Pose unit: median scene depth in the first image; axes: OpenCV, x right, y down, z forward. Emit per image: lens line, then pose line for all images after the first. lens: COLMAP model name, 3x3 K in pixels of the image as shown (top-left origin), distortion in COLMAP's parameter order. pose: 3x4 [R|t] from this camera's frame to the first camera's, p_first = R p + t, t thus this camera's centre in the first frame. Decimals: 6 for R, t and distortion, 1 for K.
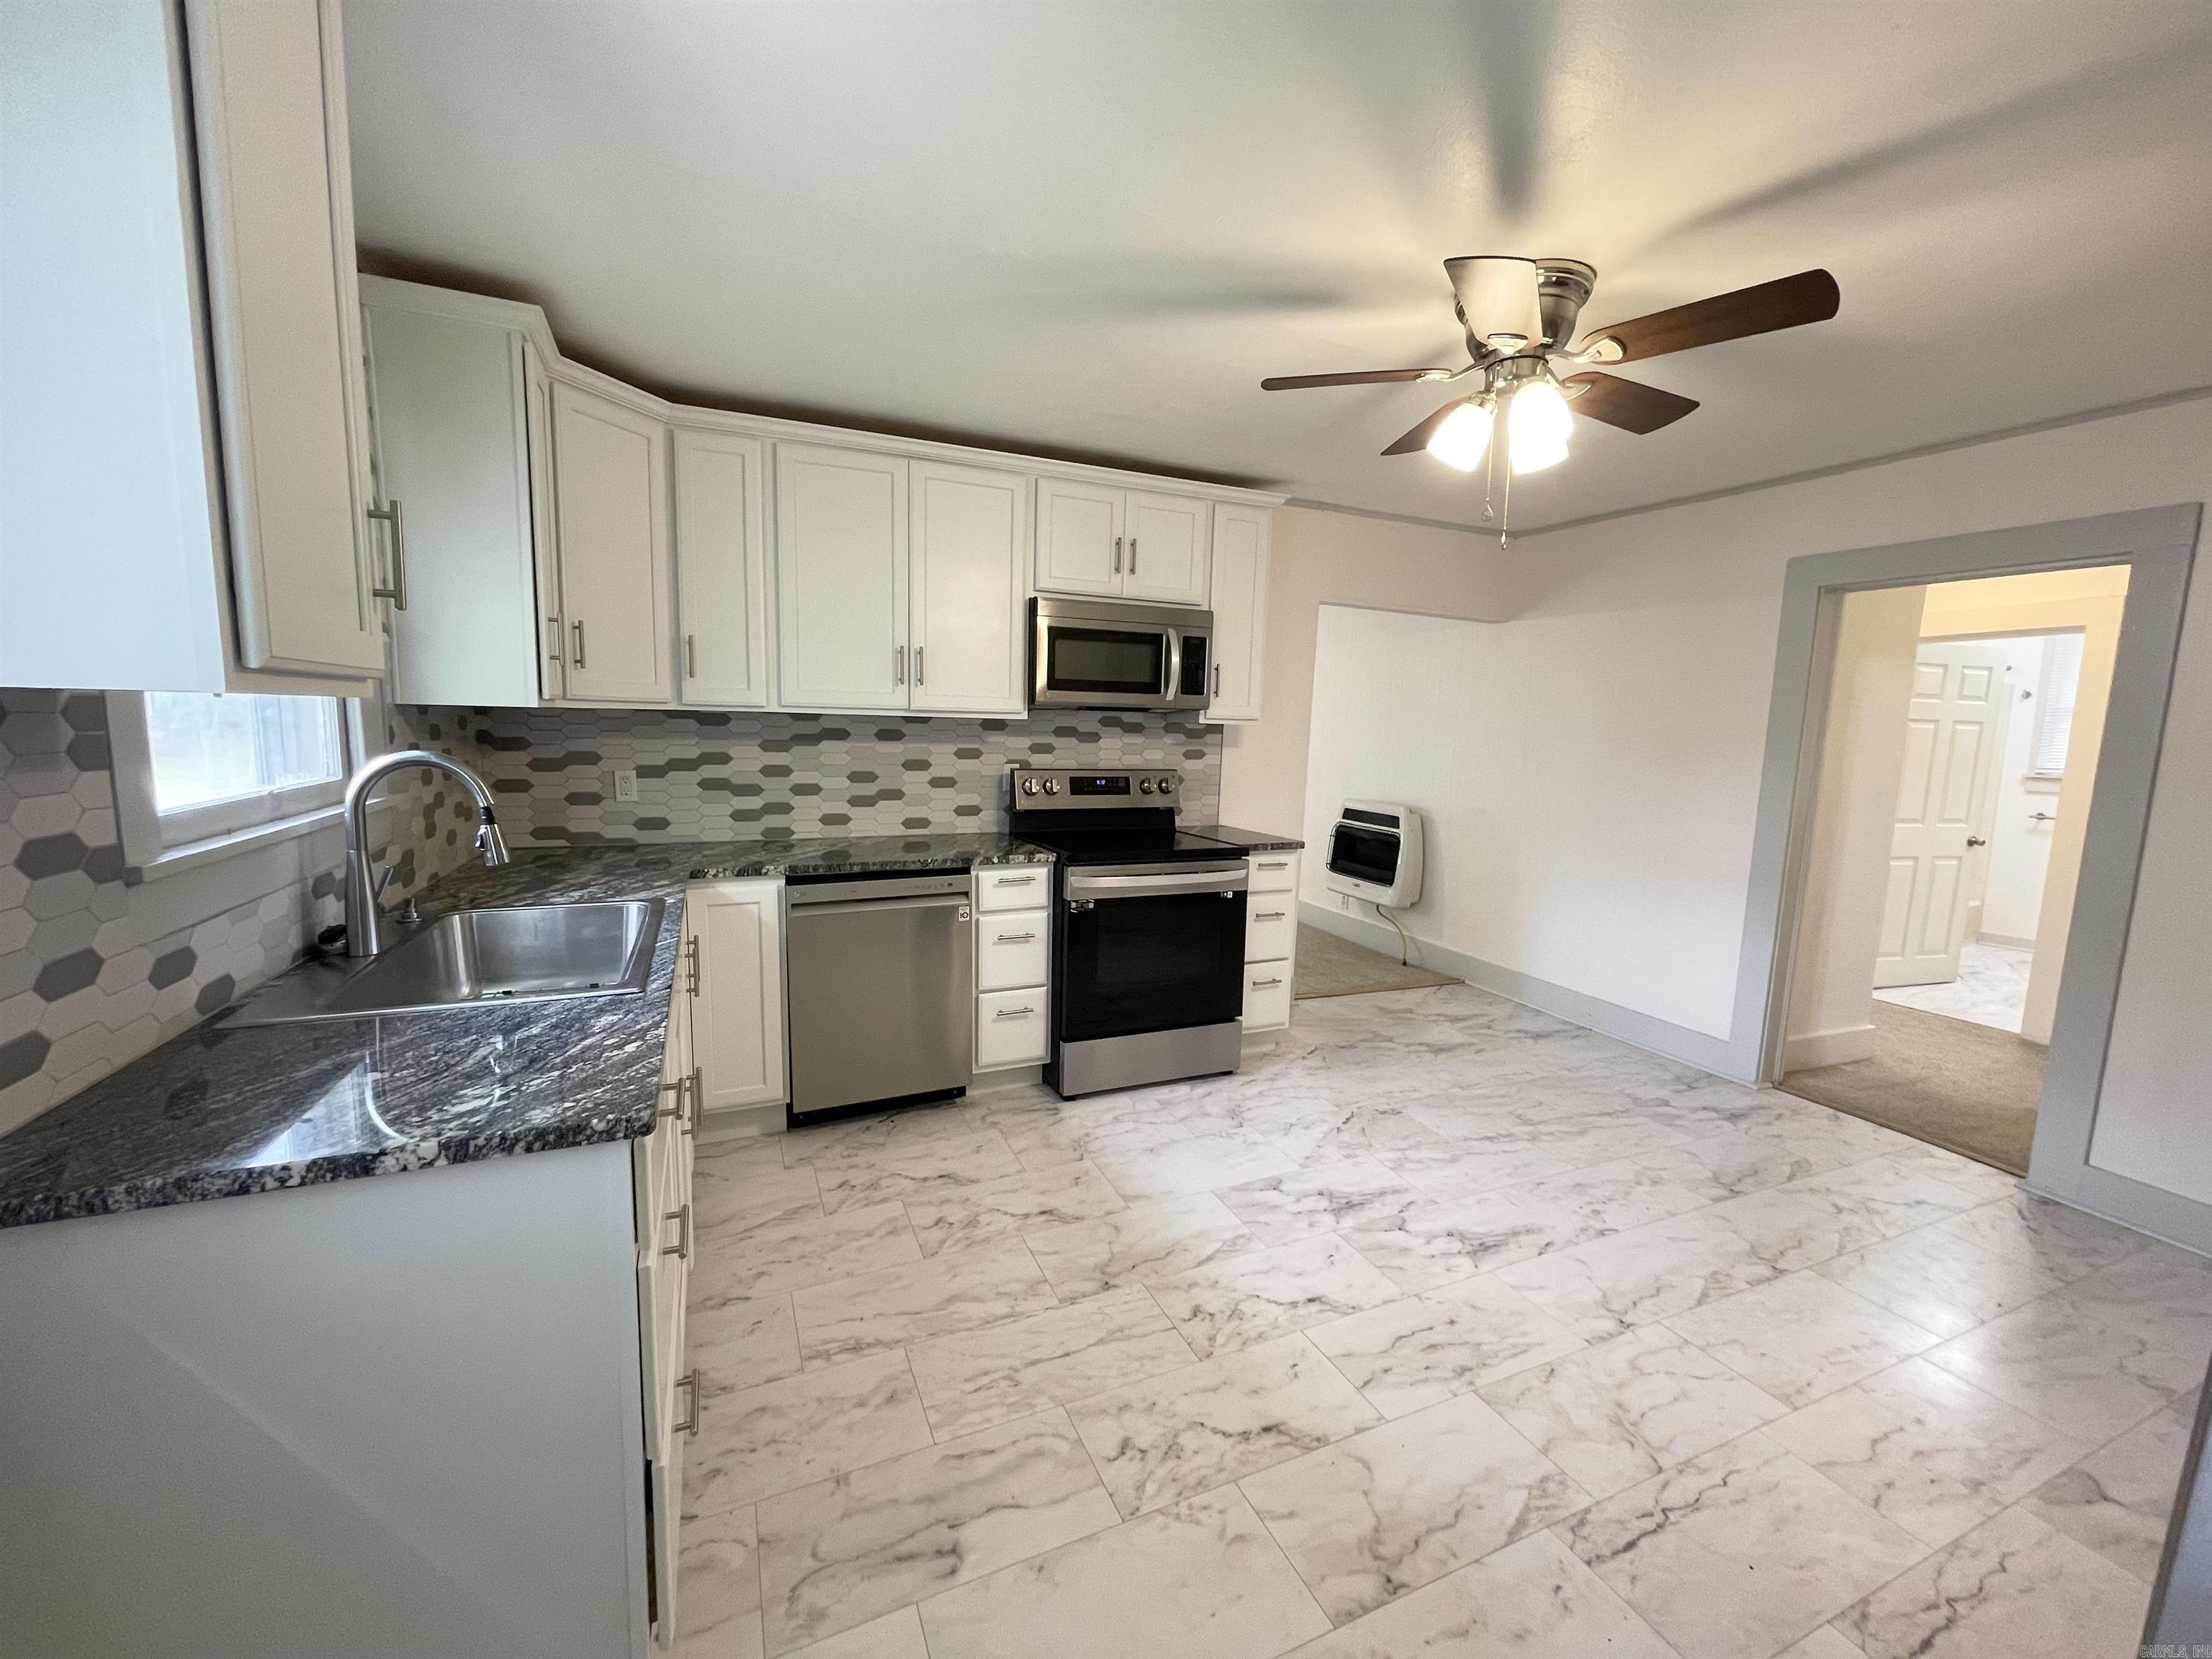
lens RADIAL K [[893.7, 0, 1106.0], [0, 893.7, 829.5], [0, 0, 1]] dist [-0.000572, -0.000178]
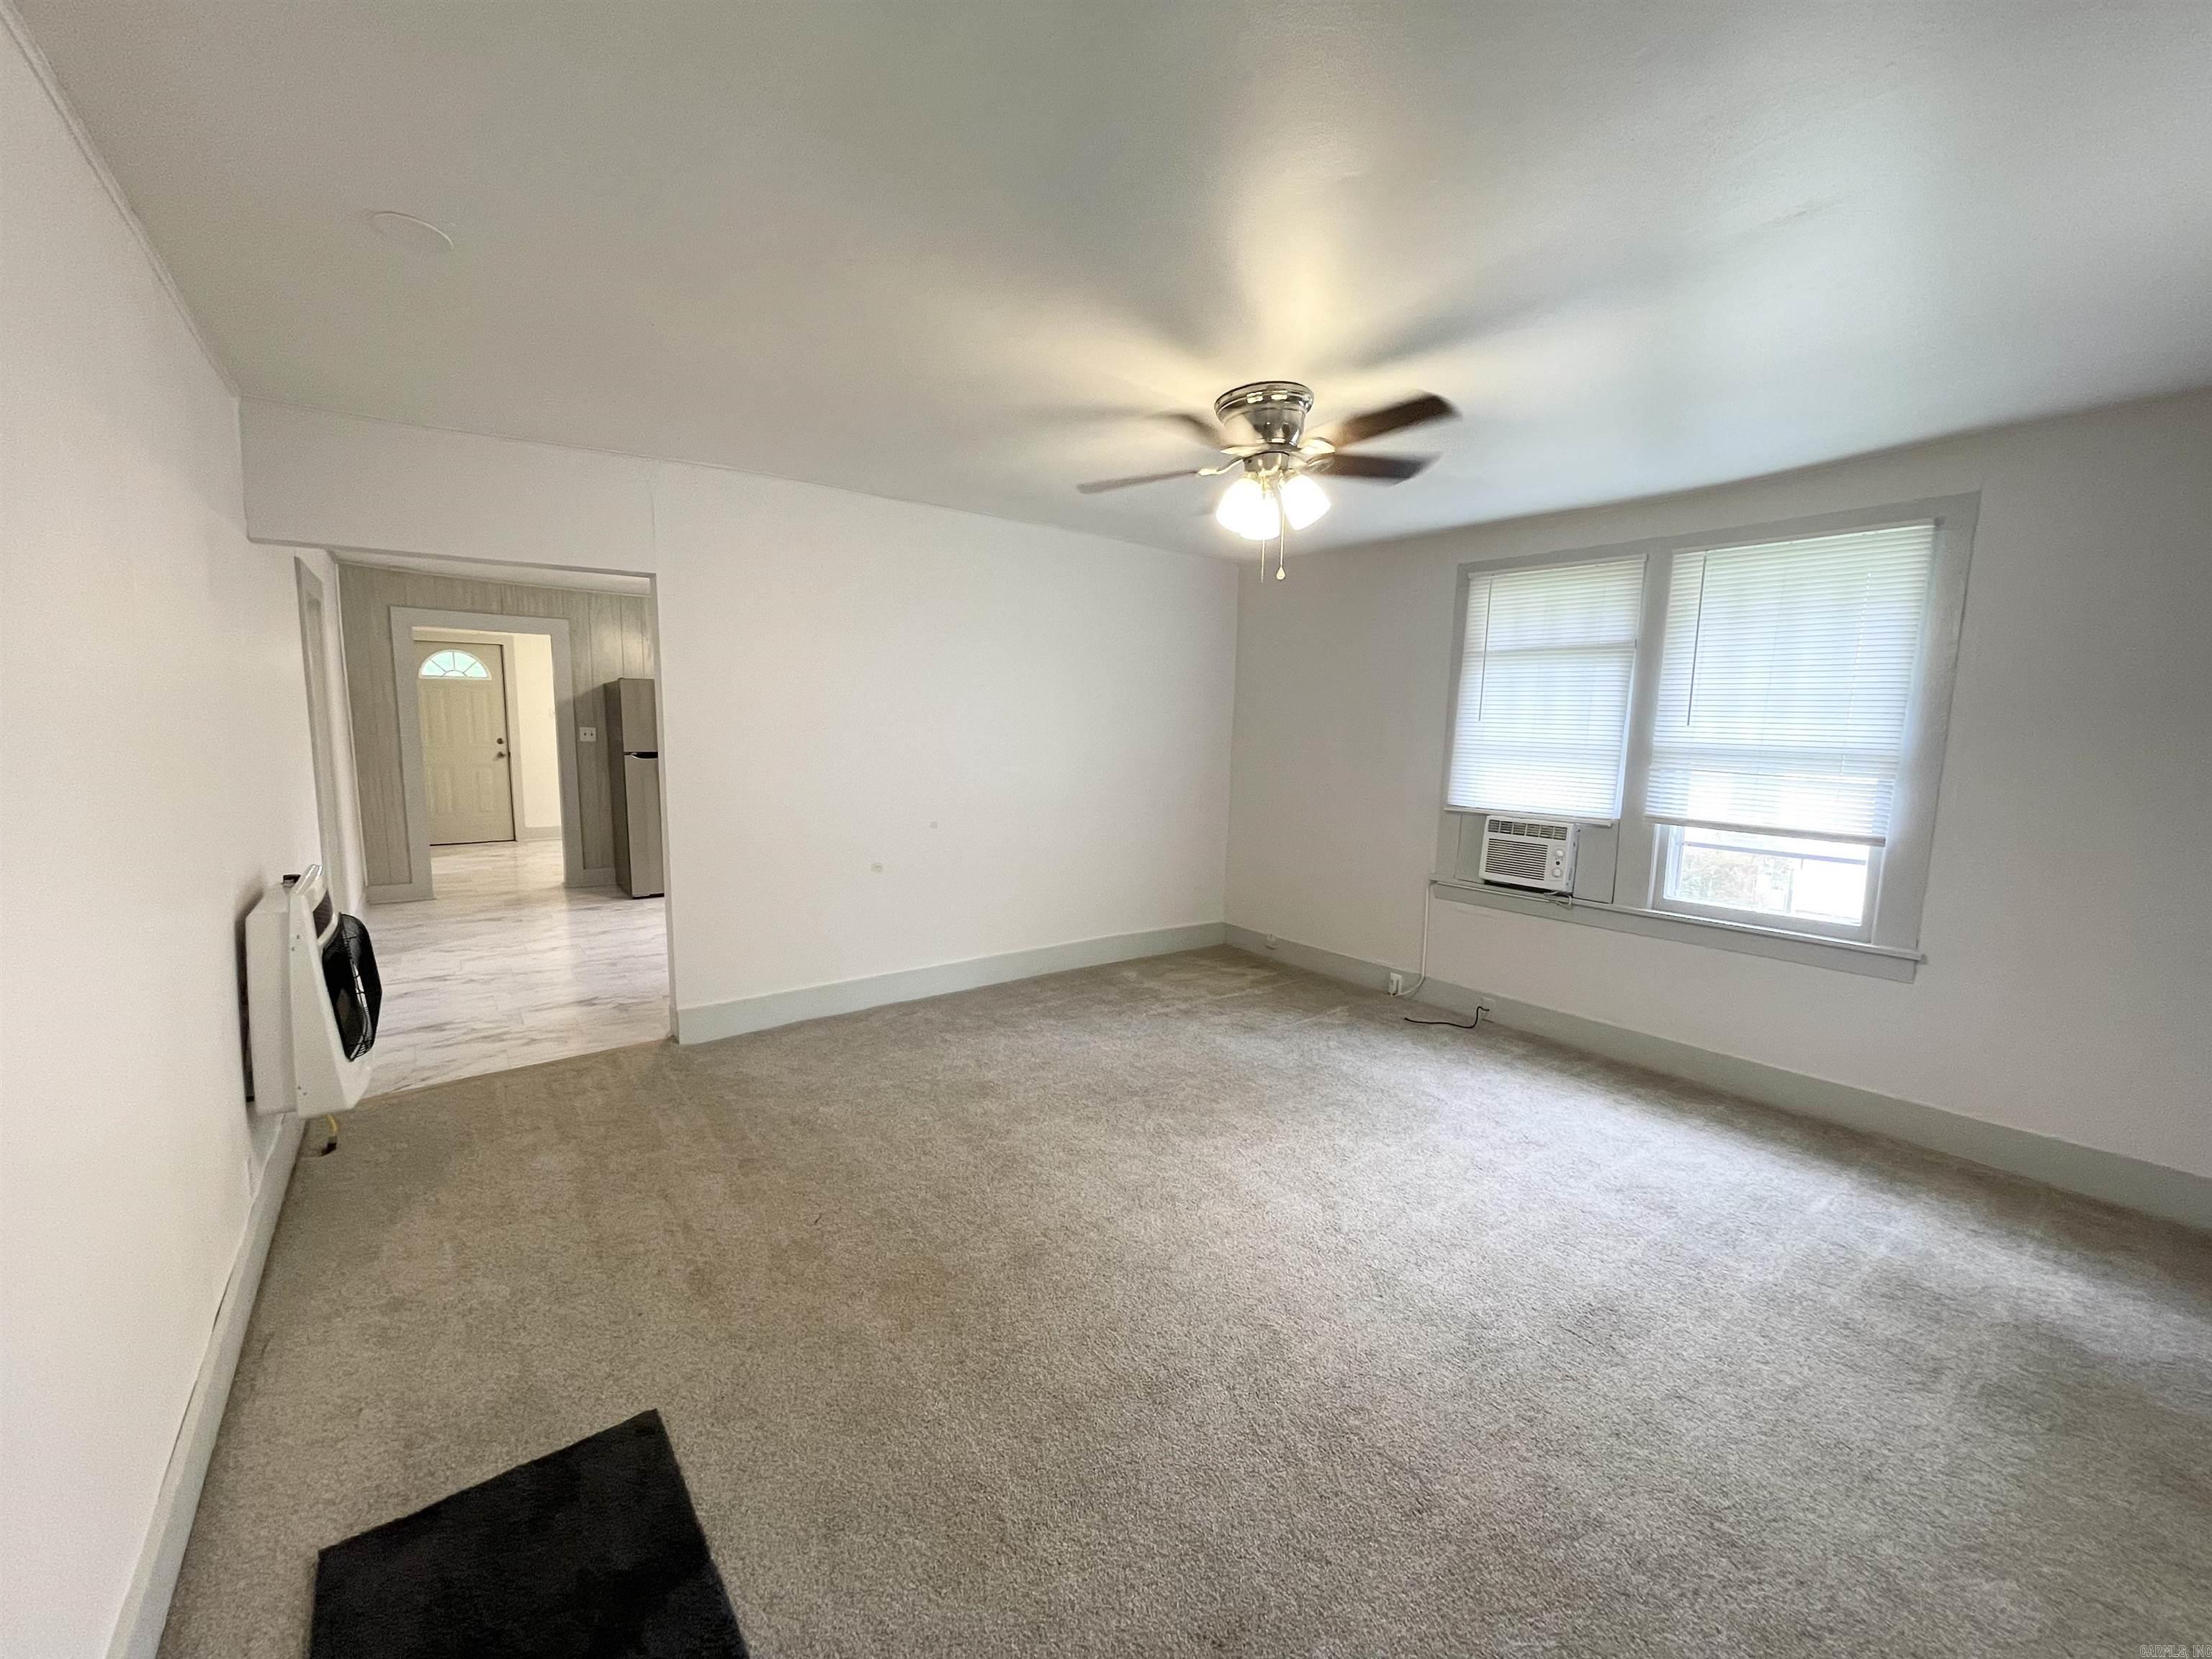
lens RADIAL K [[893.7, 0, 1106.0], [0, 893.7, 829.5], [0, 0, 1]] dist [-0.000572, -0.000178]
pose [[-0.968844, -0.019363, -0.246915, 0.018952], [-0.079062, 0.968960, 0.234236, -0.306121], [0.234715, 0.246460, -0.940301, 2.358285]]
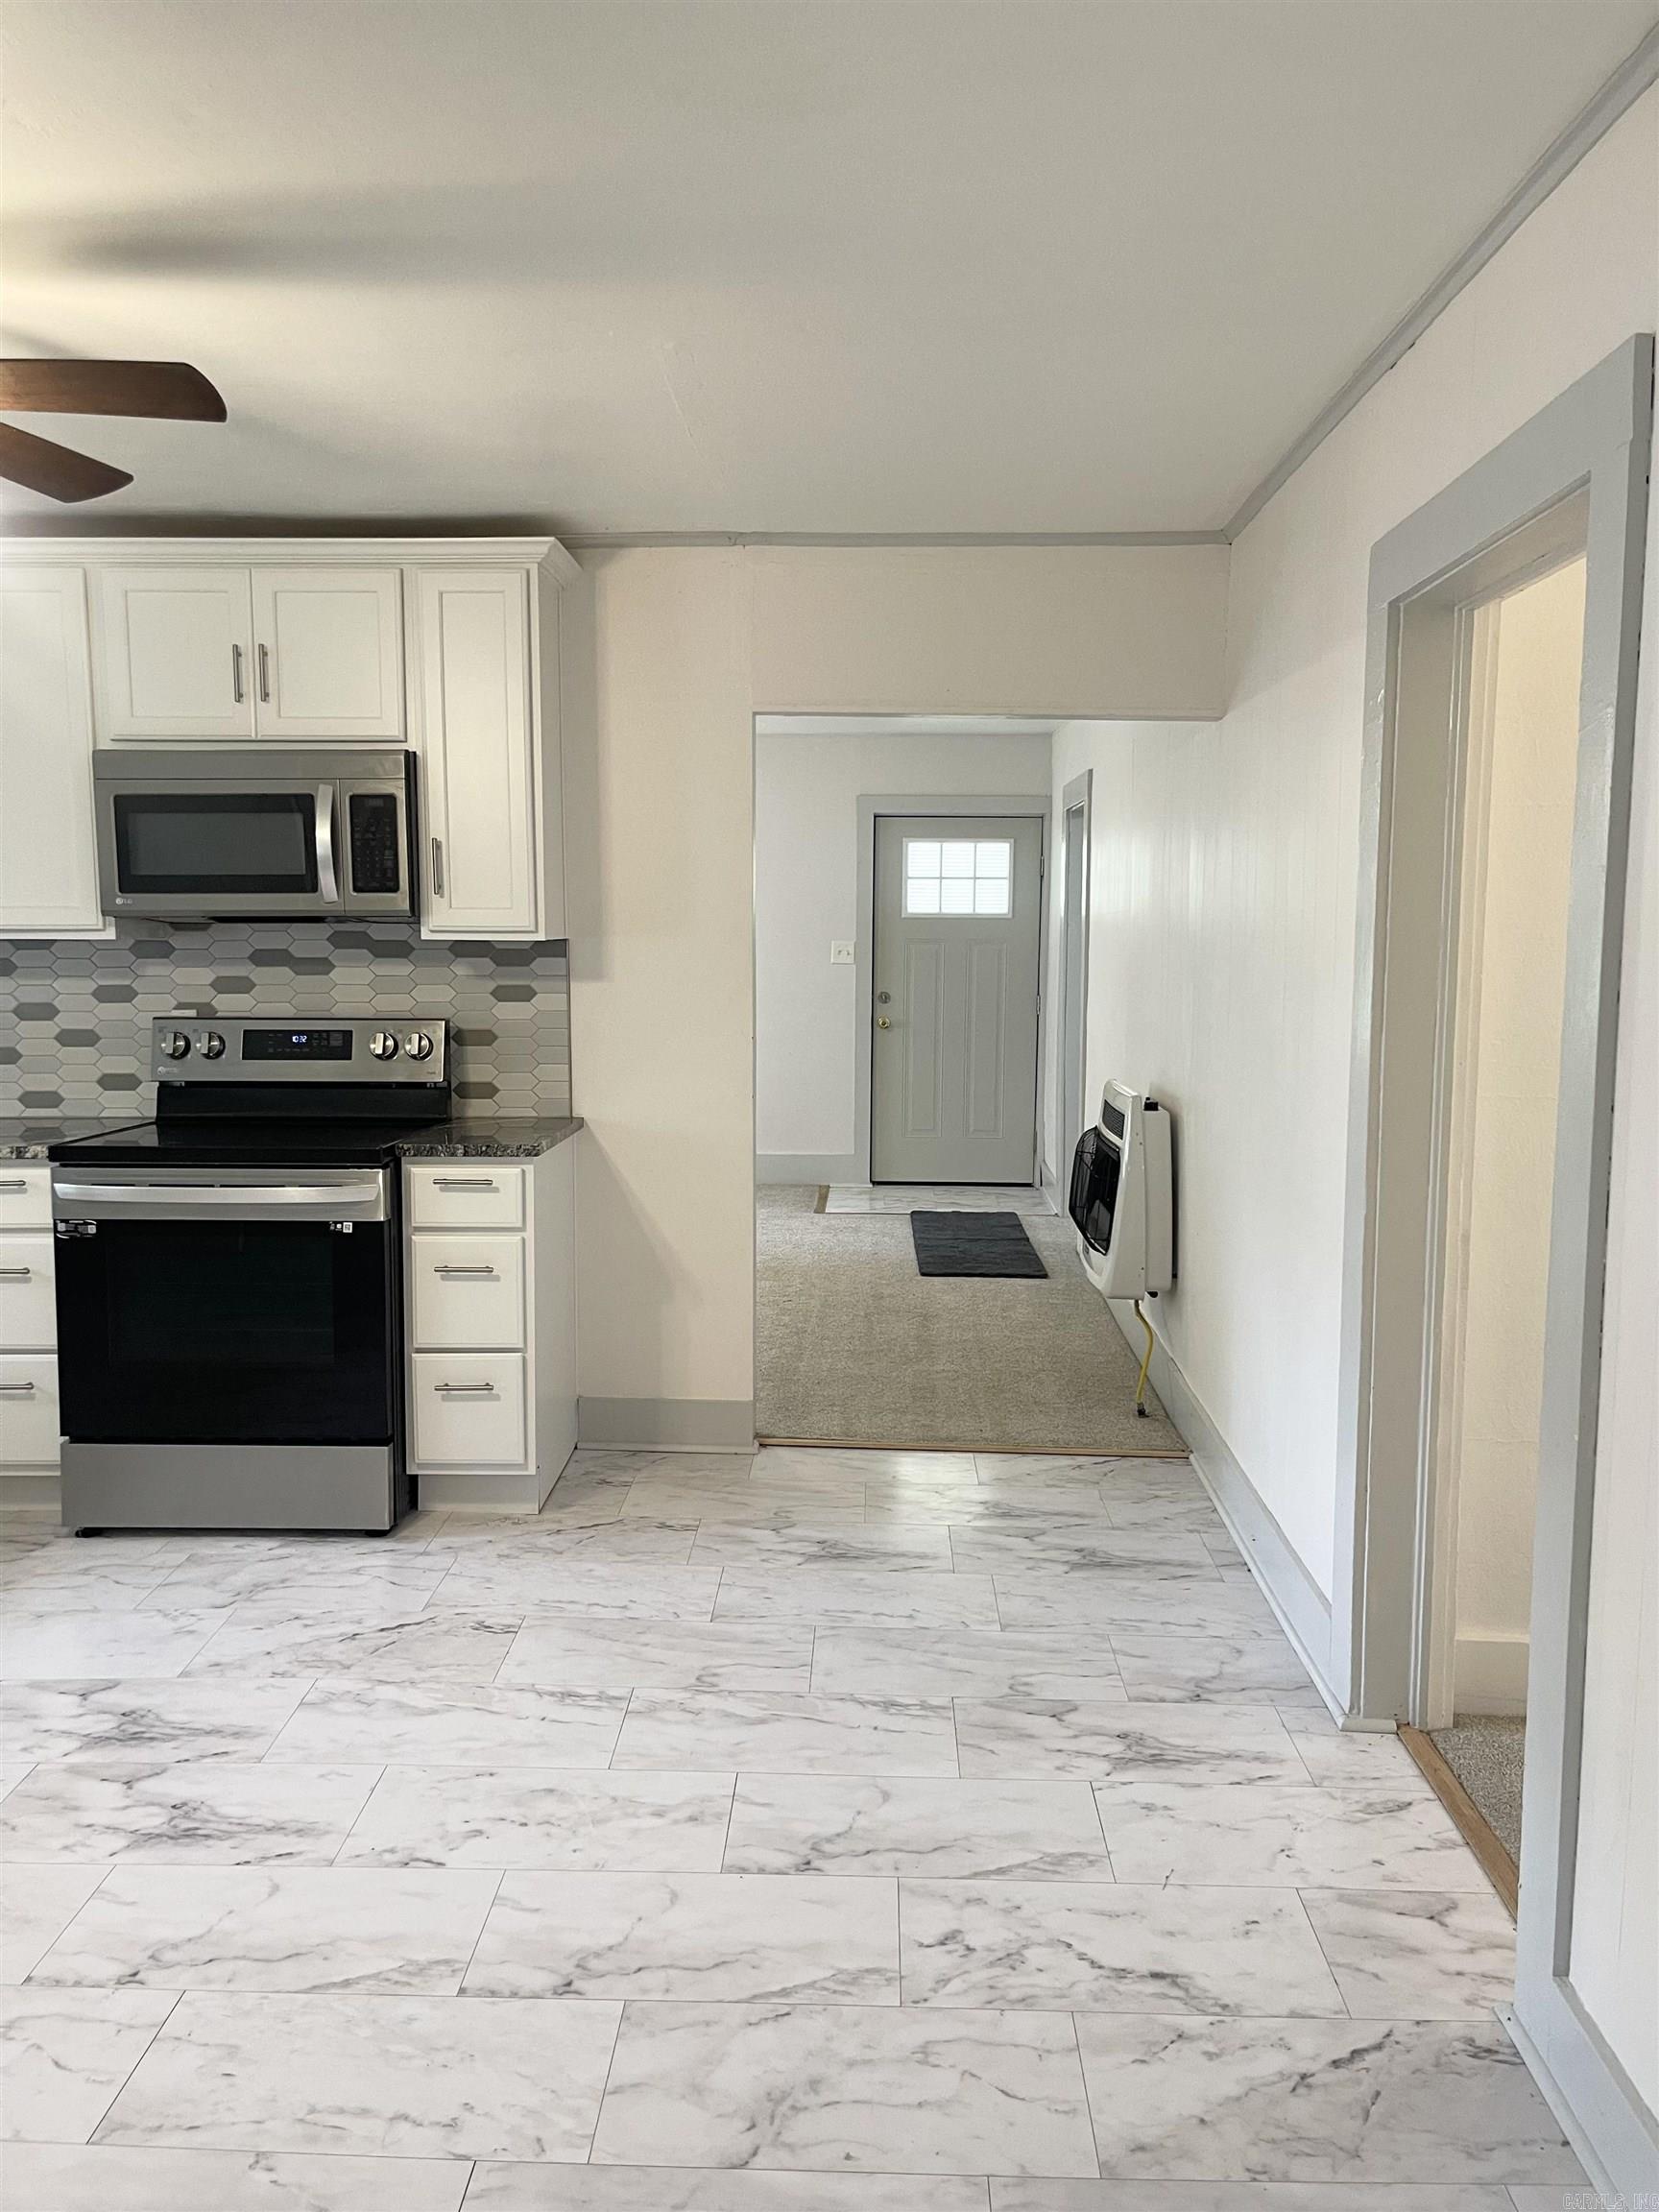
lens RADIAL K [[1668.2, 0, 829.5], [0, 1668.2, 1106.0], [0, 0, 1]] dist [0.056834, -0.088944]
pose [[0.904956, 0.019462, -0.425059, 0.850183], [-0.029601, 0.999413, -0.017261, 0.002168], [0.424473, 0.028203, 0.905001, 0.120197]]
